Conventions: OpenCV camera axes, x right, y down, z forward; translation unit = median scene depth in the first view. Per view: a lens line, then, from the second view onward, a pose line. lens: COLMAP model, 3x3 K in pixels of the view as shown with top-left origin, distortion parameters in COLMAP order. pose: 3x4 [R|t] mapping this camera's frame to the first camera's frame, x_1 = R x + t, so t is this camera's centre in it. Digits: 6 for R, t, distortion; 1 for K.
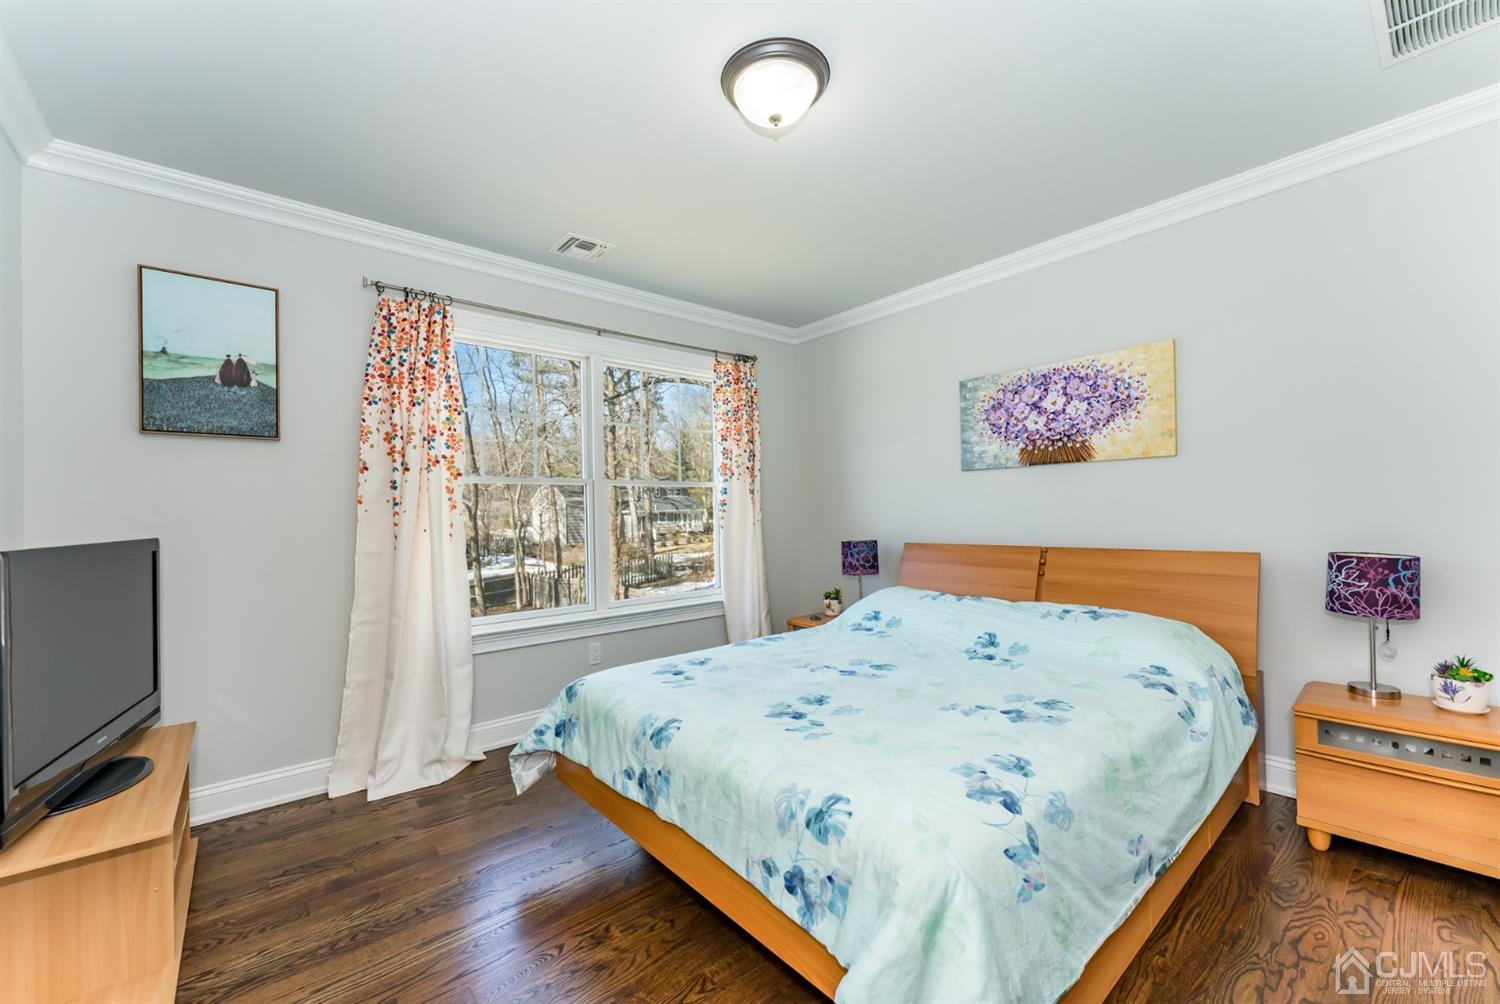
lens RADIAL K [[594.1, 0, 751.9], [0, 594.1, 510.7], [0, 0, 1]] dist [0.001640, -0.001026]
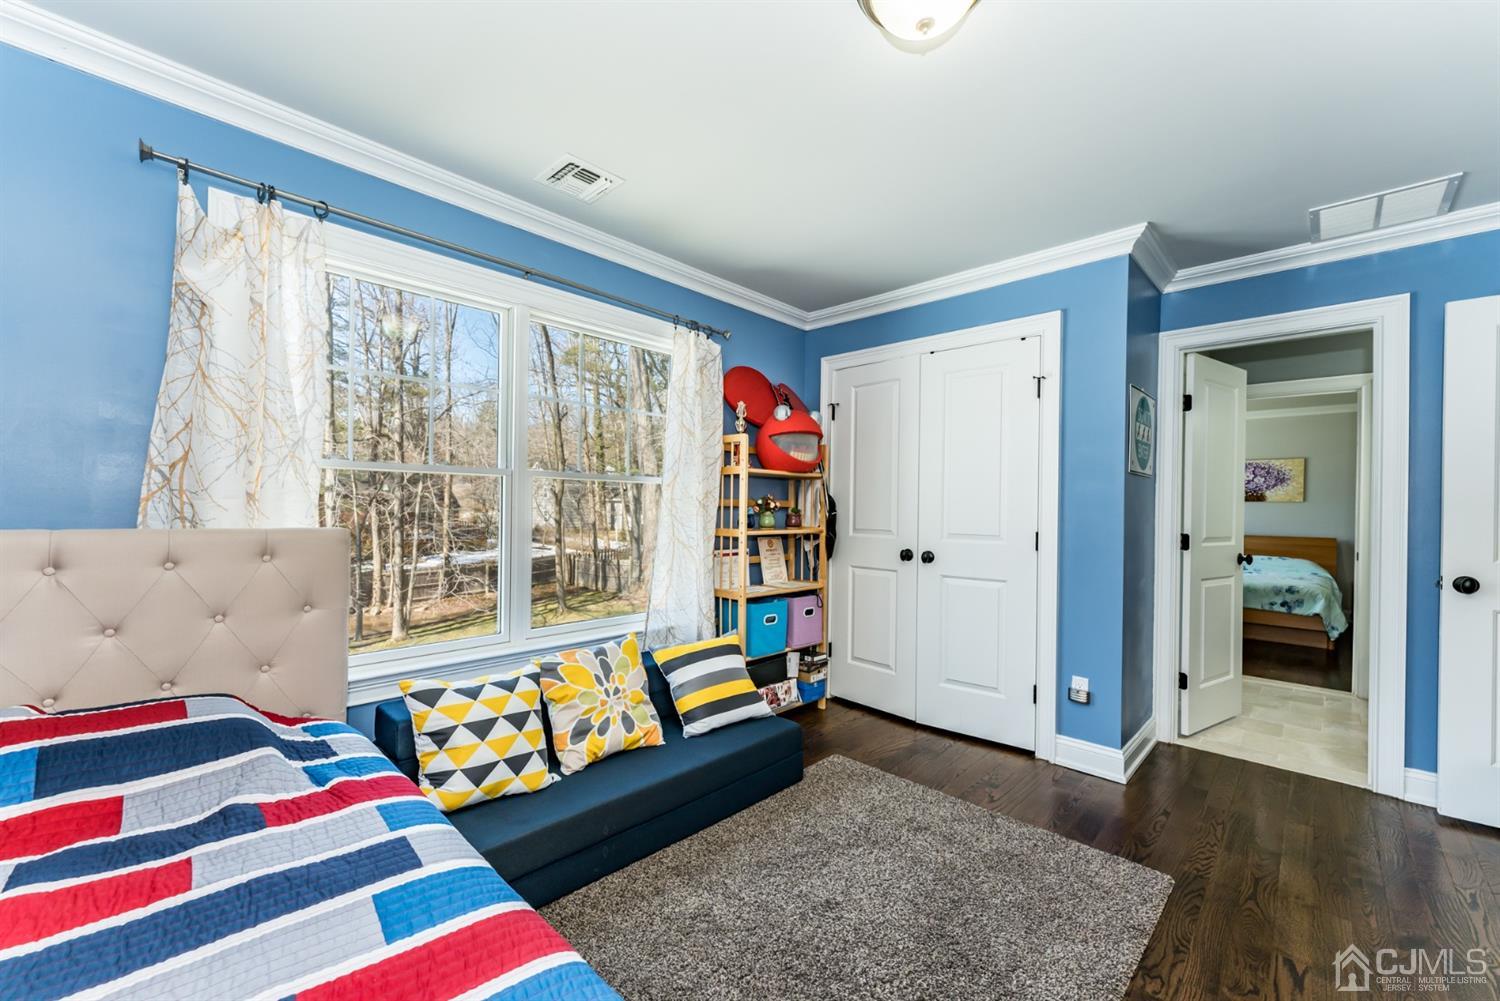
lens RADIAL K [[594.1, 0, 744.8], [0, 594.1, 506.0], [0, 0, 1]] dist [0.001640, -0.001026]
pose [[0.993670, 0.035982, 0.106417, -1.853548], [-0.036447, 0.999333, 0.002424, 0.010072], [-0.106259, -0.006287, 0.994319, -1.250669]]
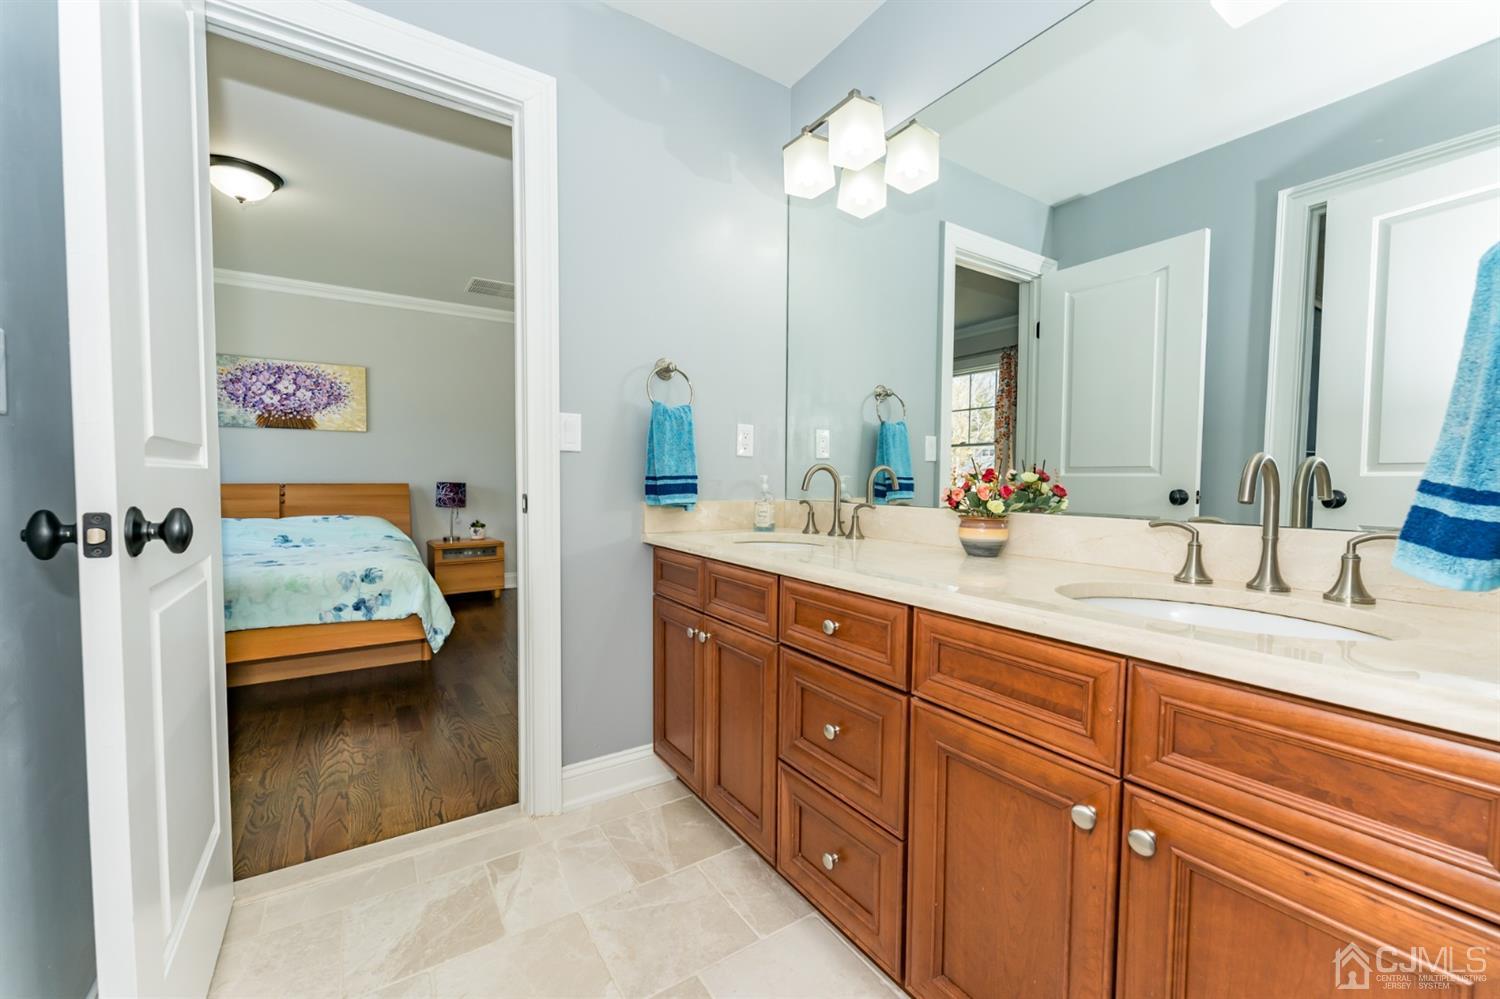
lens RADIAL K [[594.1, 0, 747.3], [0, 594.1, 500.0], [0, 0, 1]] dist [0.001640, -0.001026]
pose [[0.108147, -0.019199, 0.993950, -0.874868], [-0.011726, 0.999719, 0.020587, 0.058311], [-0.994066, -0.013882, 0.107892, -0.325747]]
